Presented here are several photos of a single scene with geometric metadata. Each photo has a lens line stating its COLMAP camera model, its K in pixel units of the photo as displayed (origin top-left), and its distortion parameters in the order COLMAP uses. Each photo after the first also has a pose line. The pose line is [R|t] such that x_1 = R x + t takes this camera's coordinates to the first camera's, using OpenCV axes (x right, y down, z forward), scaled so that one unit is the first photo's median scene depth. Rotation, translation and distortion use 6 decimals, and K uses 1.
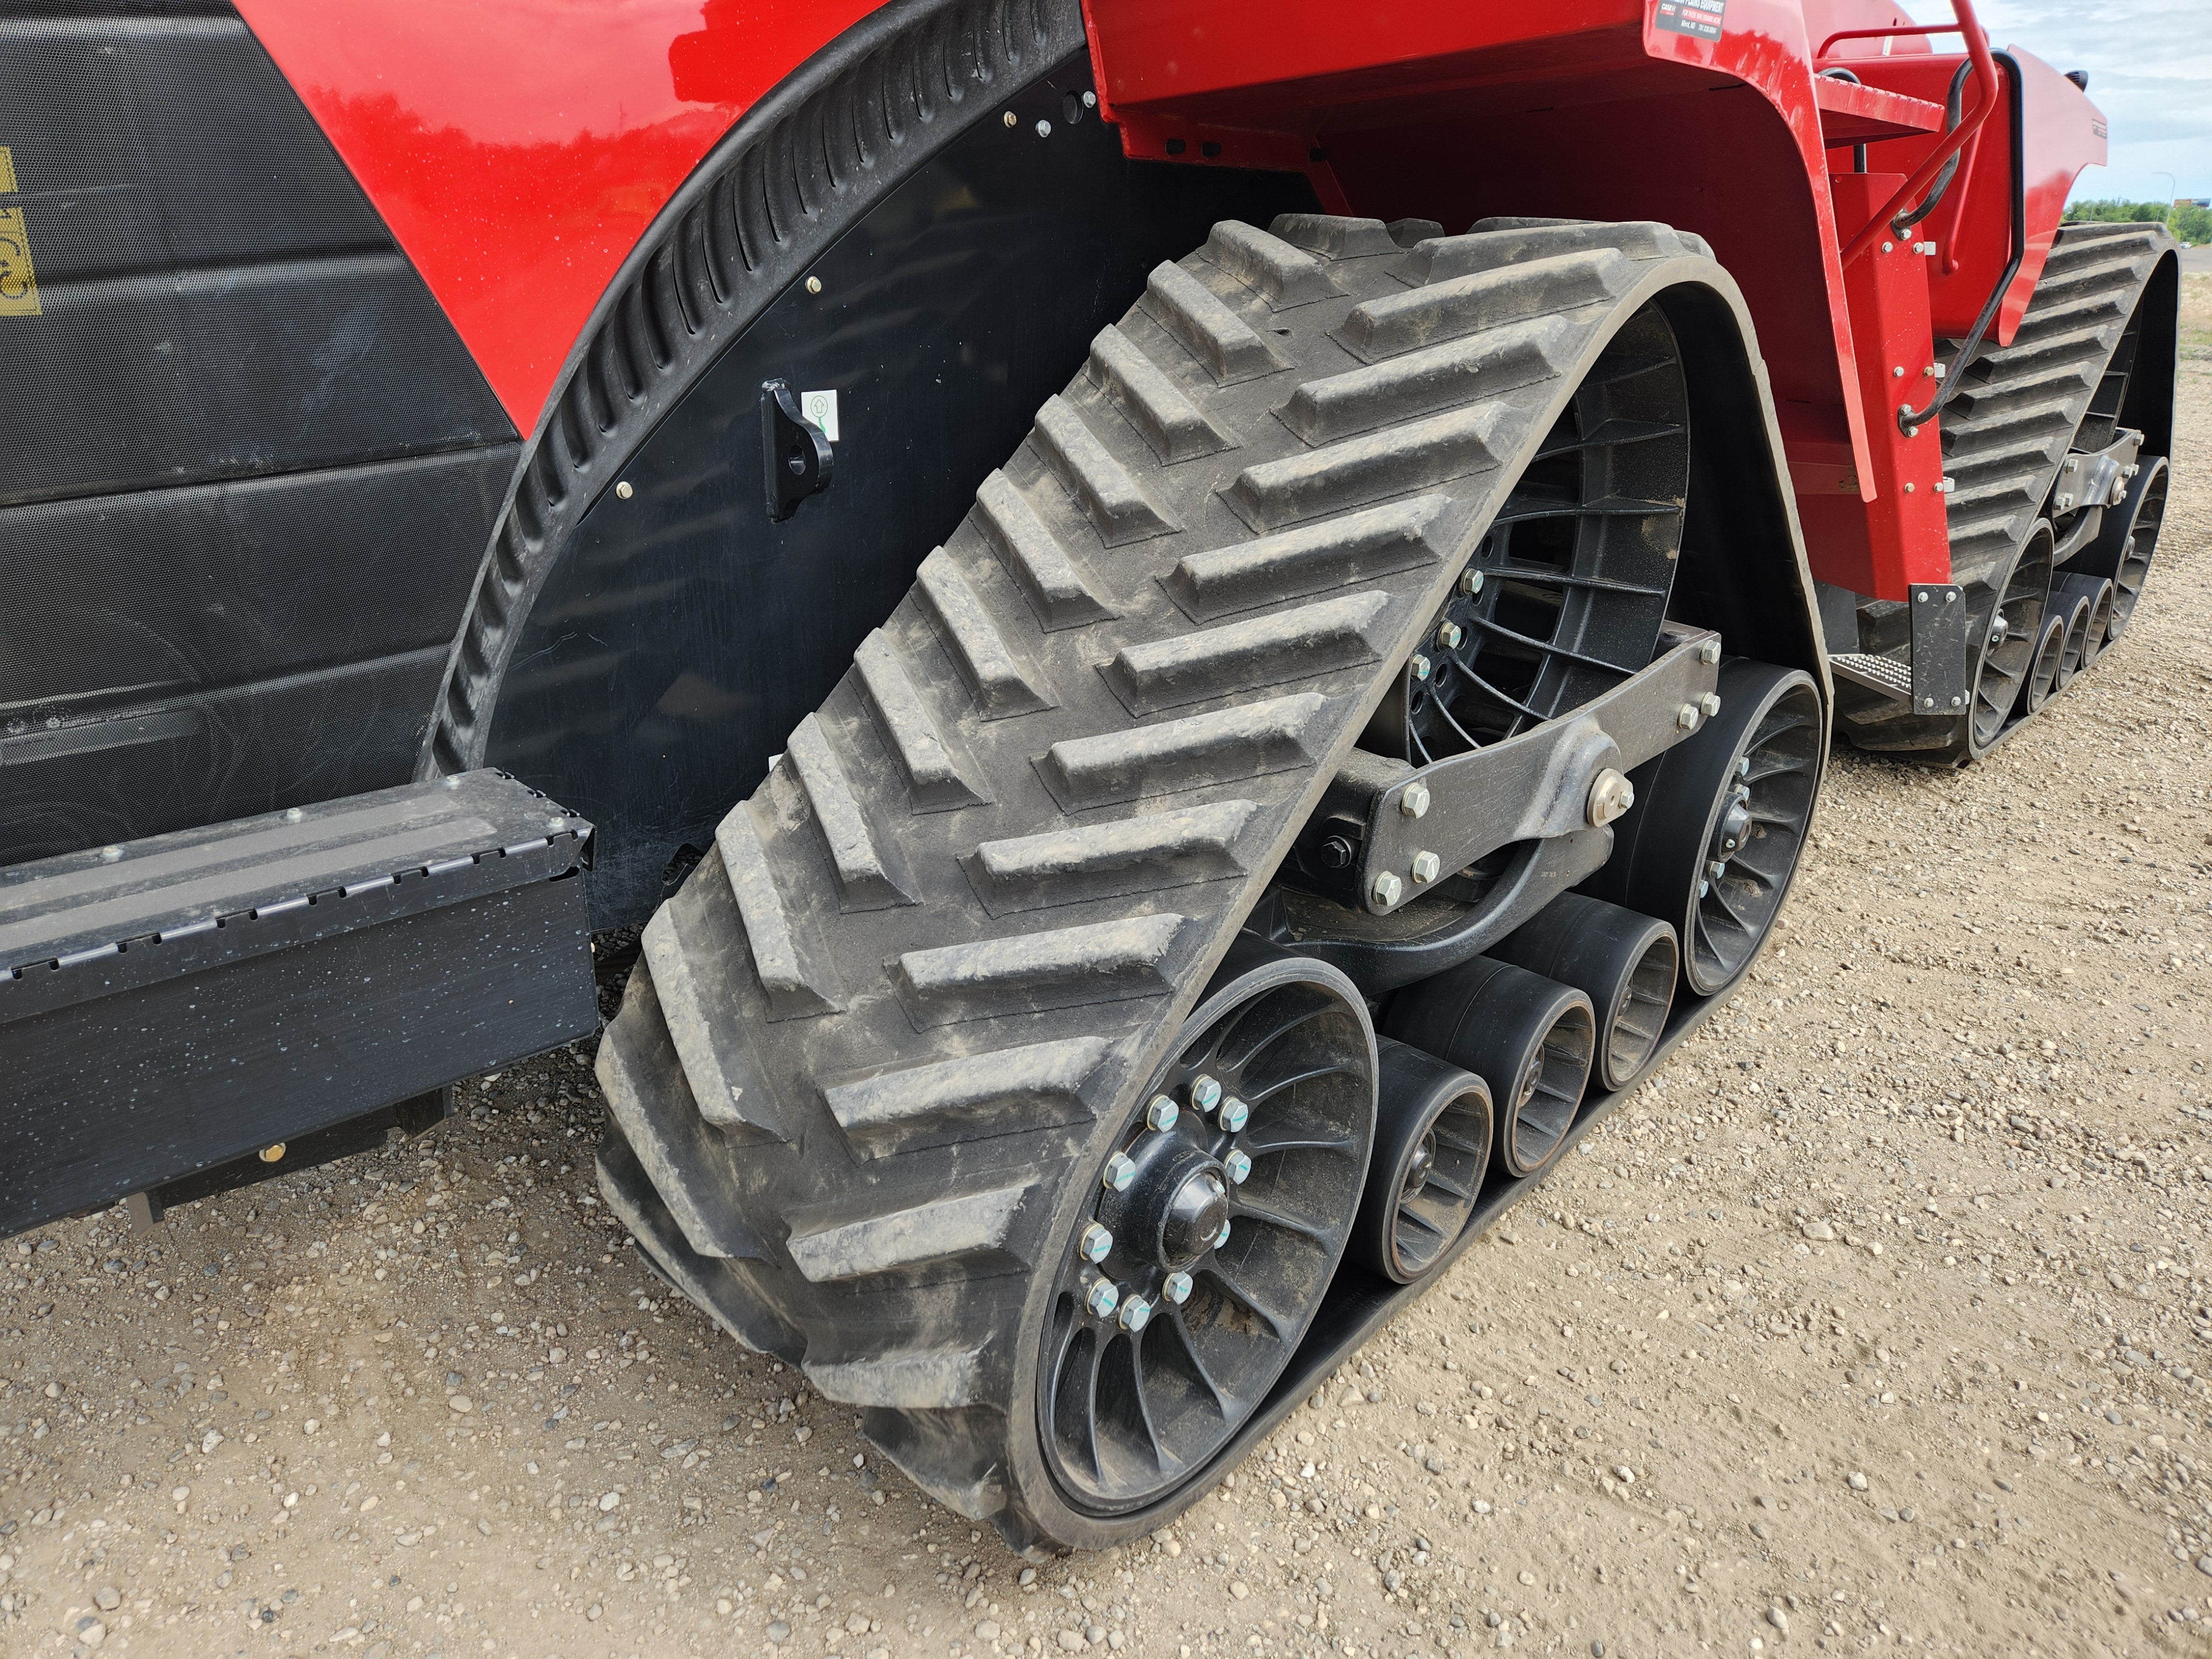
lens RADIAL K [[1497.3, 0, 1106.0], [0, 1497.3, 796.8], [0, 0, 1]] dist [0.088158, -0.077125]
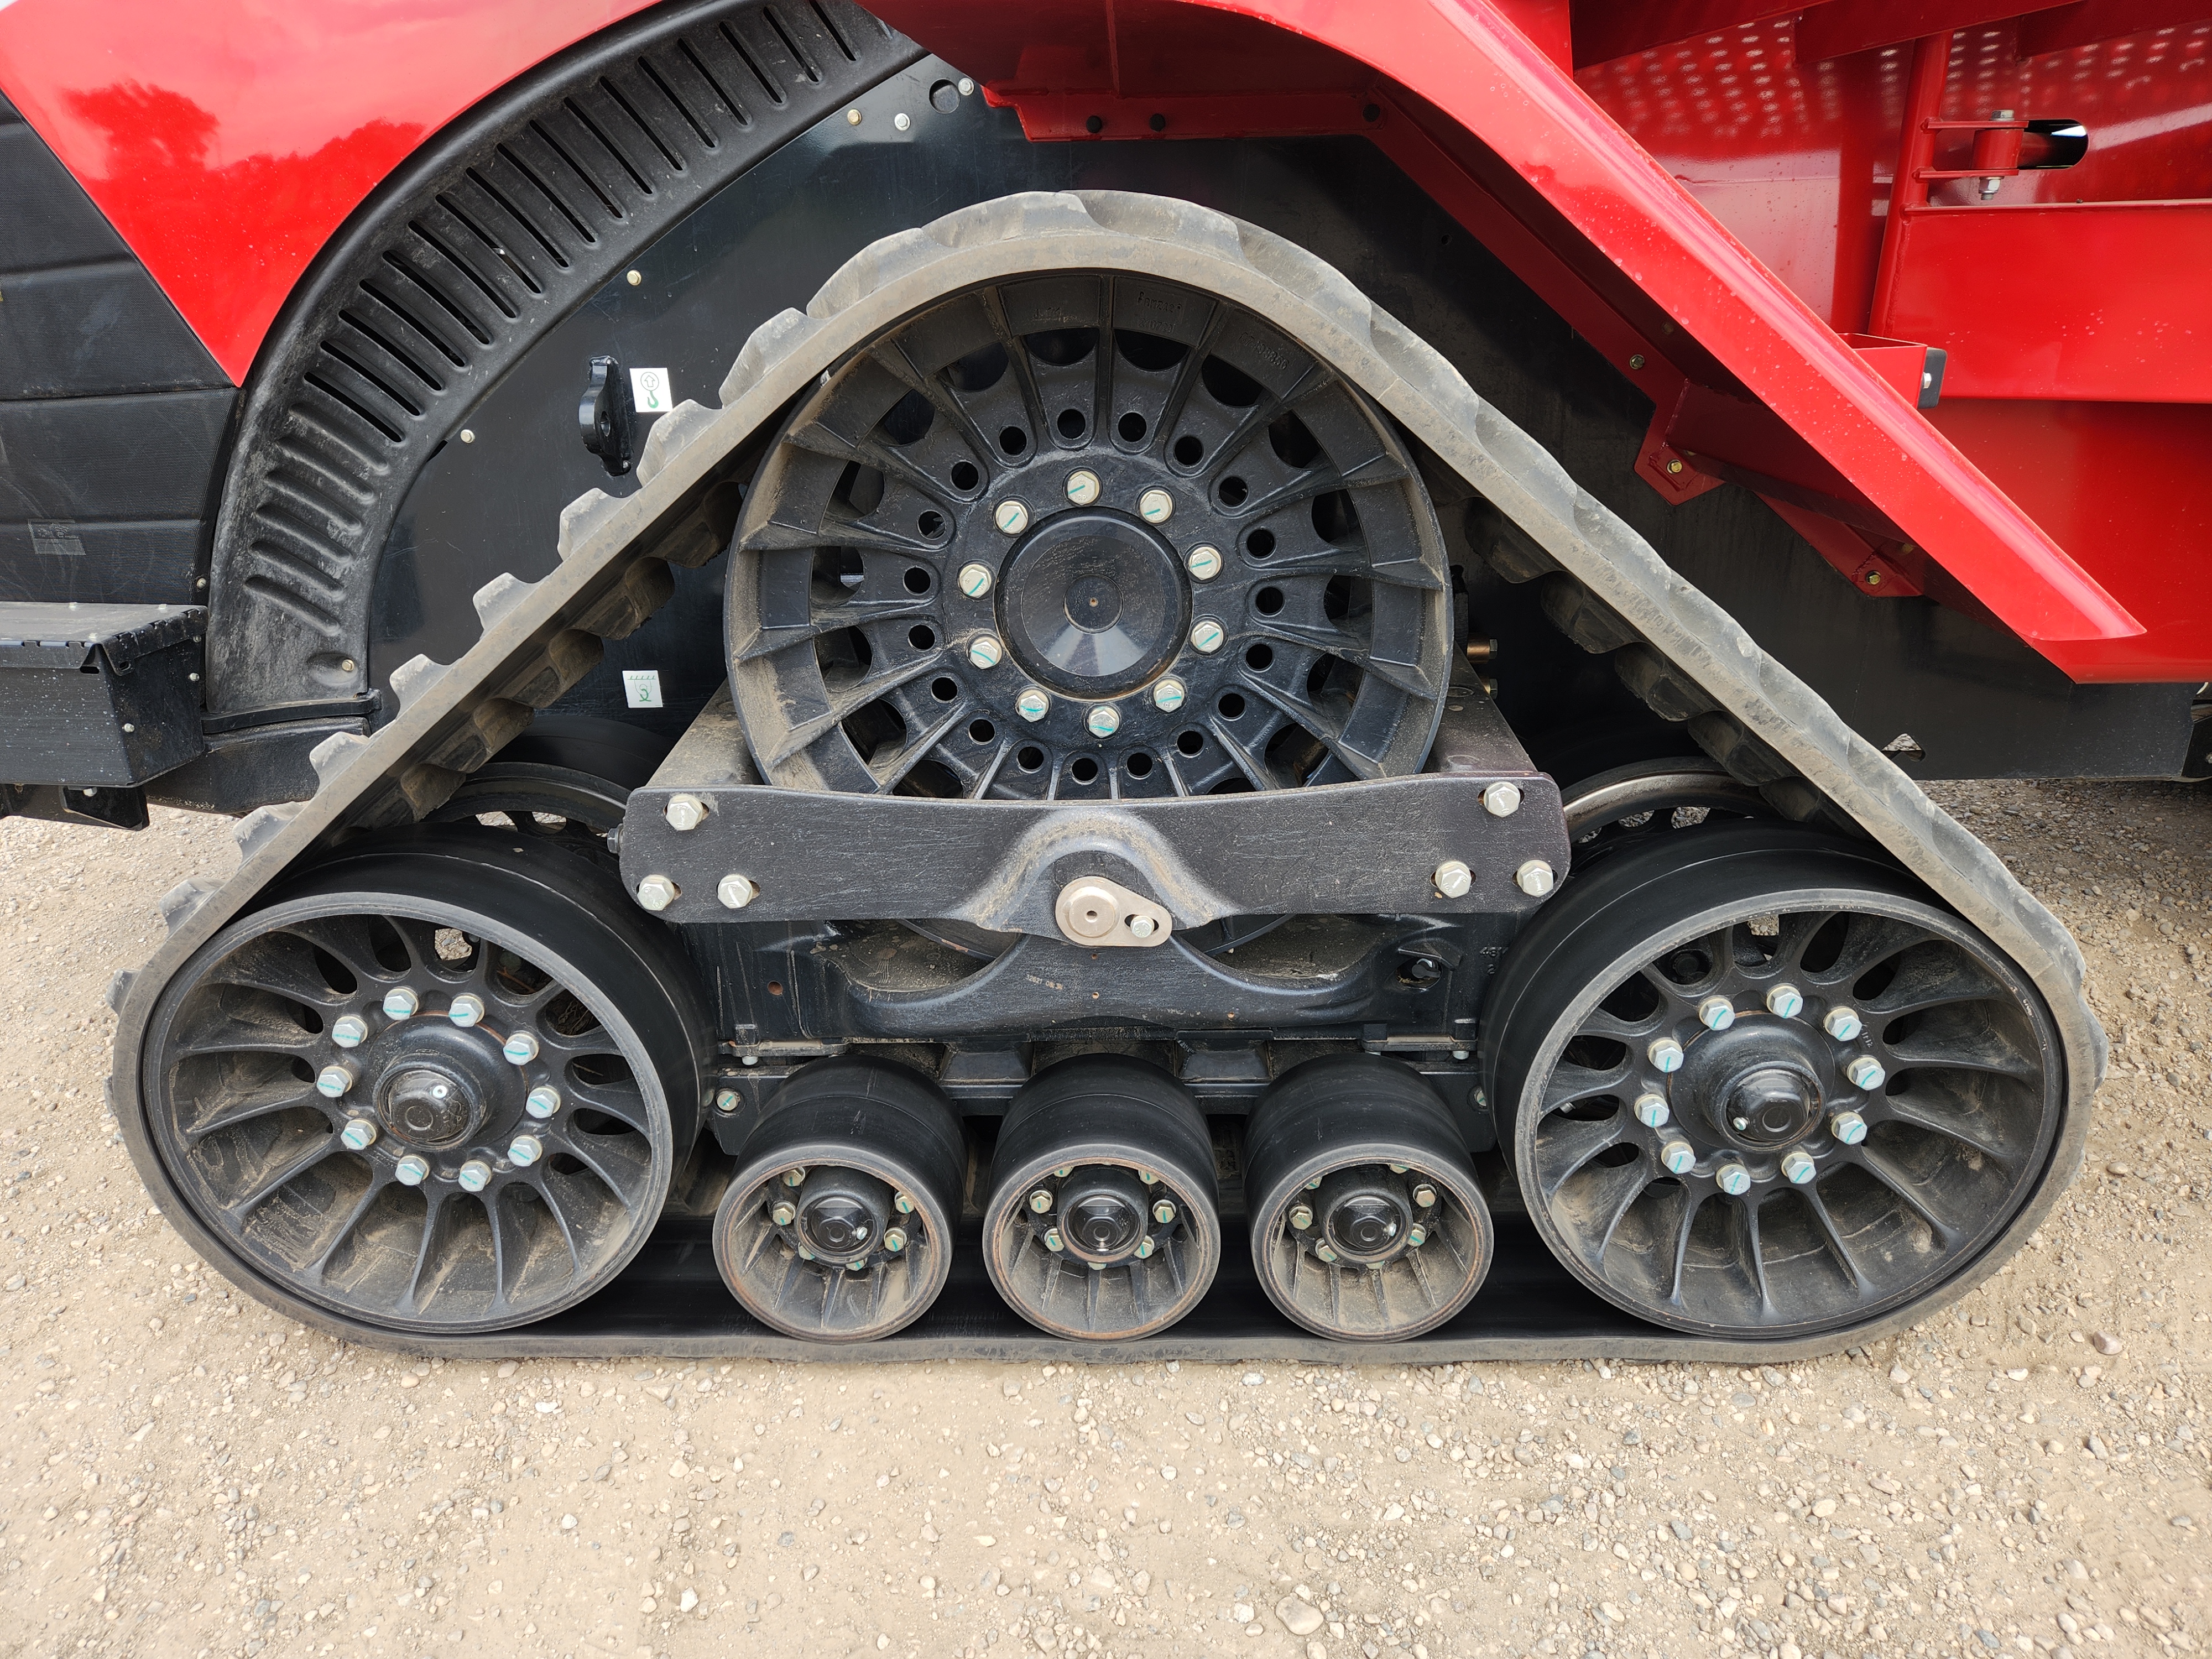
lens RADIAL K [[1432.2, 0, 1118.1], [0, 1432.2, 827.4], [0, 0, 1]] dist [0.078725, -0.063073]
pose [[0.638639, 0.259571, -0.724405, 1.042759], [-0.235841, 0.962111, 0.136828, -0.179519], [0.732475, 0.083461, 0.675659, 0.575705]]
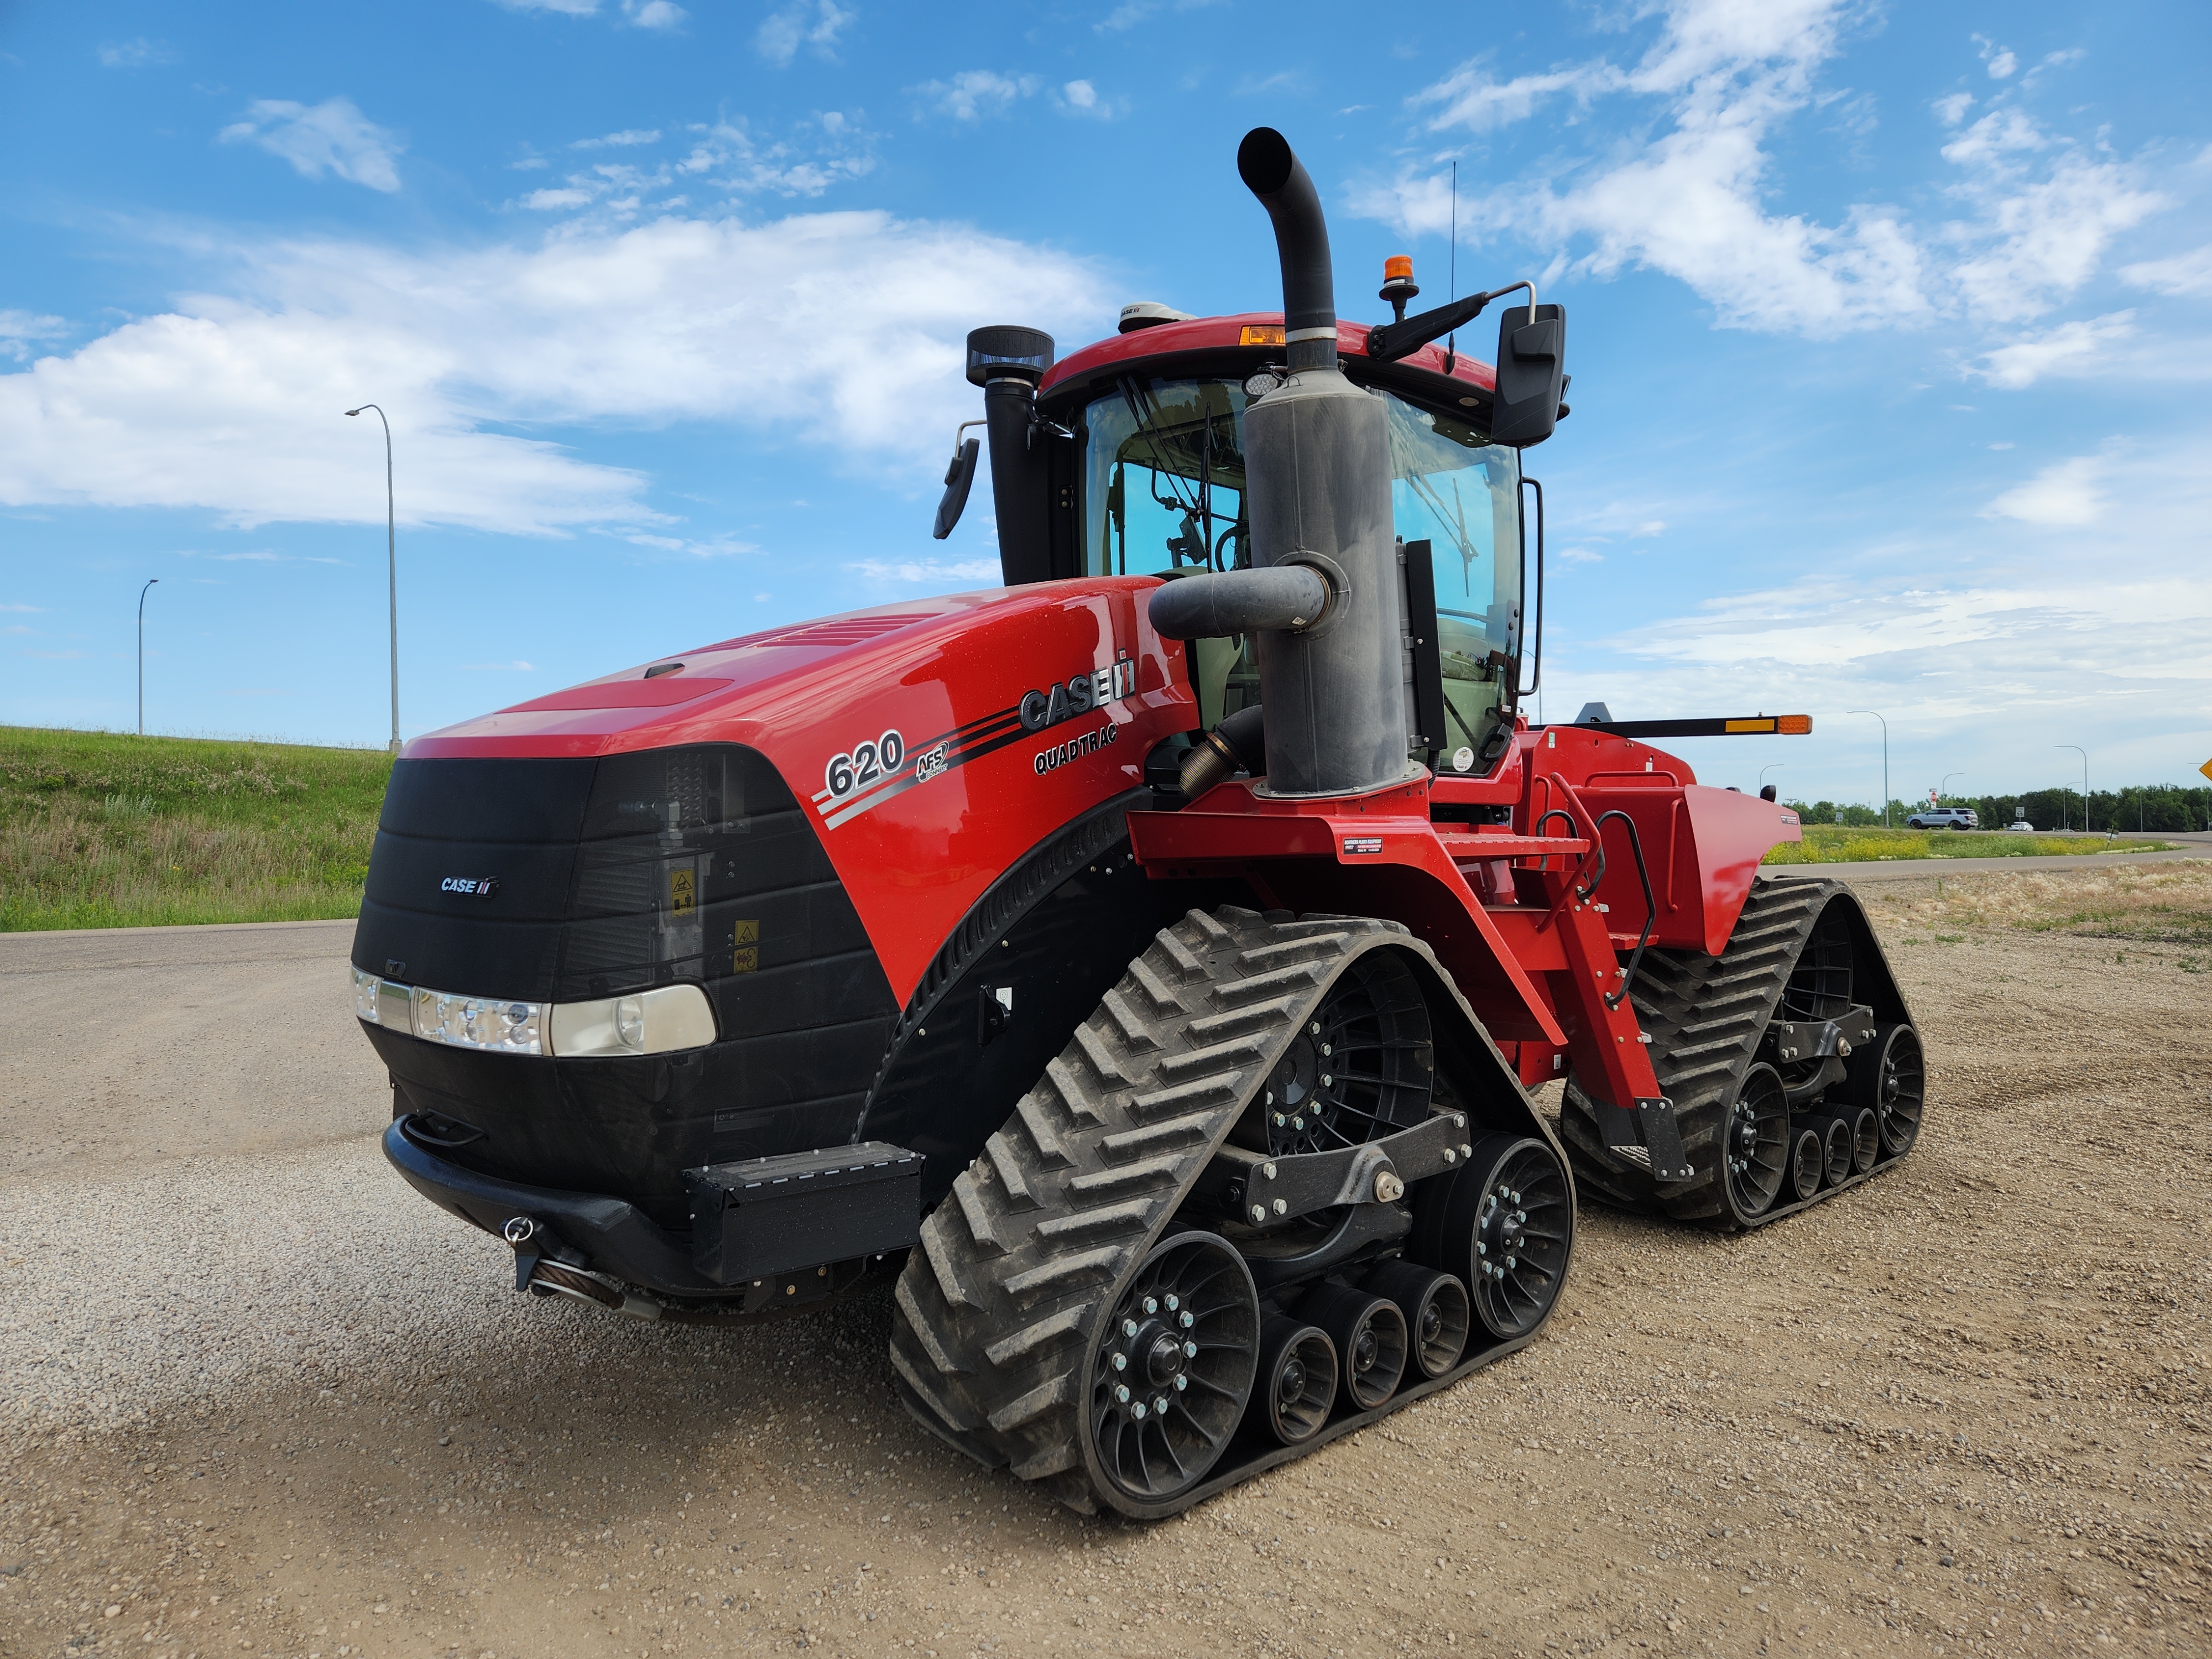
lens RADIAL K [[1528.7, 0, 1116.6], [0, 1528.7, 827.4], [0, 0, 1]] dist [0.068122, -0.065462]
pose [[0.998368, -0.006180, -0.056774, 0.111611], [-0.013430, 0.940840, -0.338586, 0.288064], [0.055508, 0.338796, 0.939221, -1.270449]]
